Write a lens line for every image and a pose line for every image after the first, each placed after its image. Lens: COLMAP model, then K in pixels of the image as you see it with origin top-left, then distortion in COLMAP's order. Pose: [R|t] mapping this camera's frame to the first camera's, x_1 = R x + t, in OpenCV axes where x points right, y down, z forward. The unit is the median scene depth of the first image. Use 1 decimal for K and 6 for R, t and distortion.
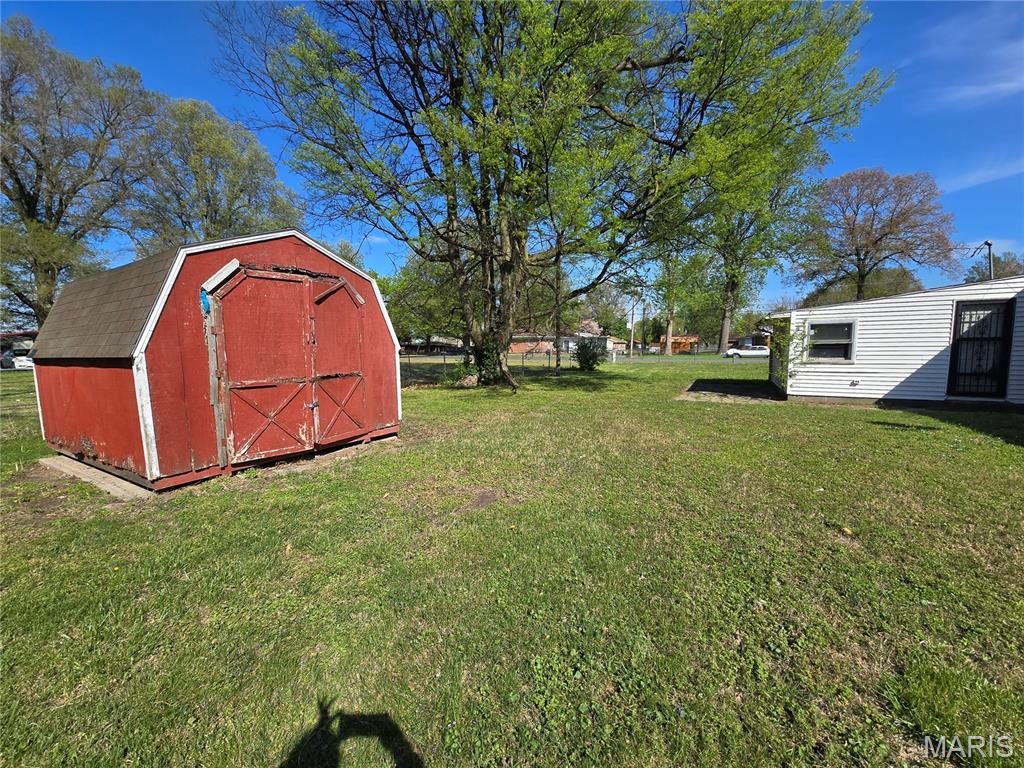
lens RADIAL K [[417.5, 0, 512.0], [0, 417.5, 384.0], [0, 0, 1]] dist [-0.001830, -0.000520]
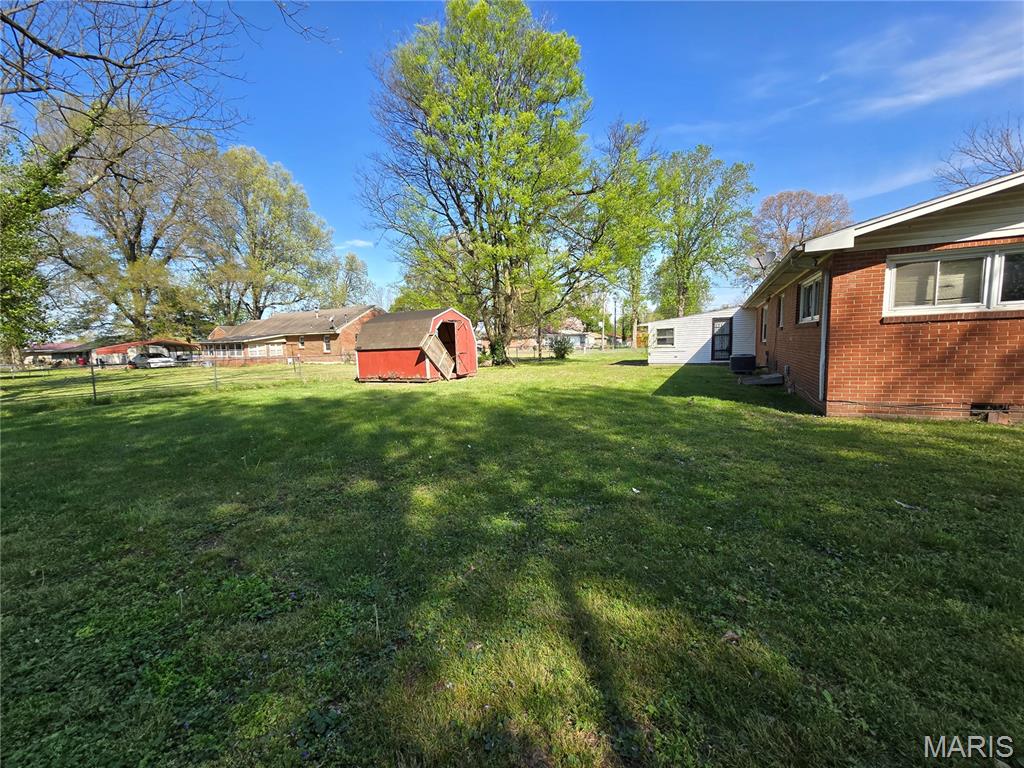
lens RADIAL K [[417.5, 0, 512.0], [0, 417.5, 384.0], [0, 0, 1]] dist [-0.001830, -0.000520]
pose [[0.999322, -0.022621, 0.029047, -0.051875], [0.022440, 0.999727, 0.006546, 0.070211], [-0.029188, -0.005890, 0.999557, -0.732046]]
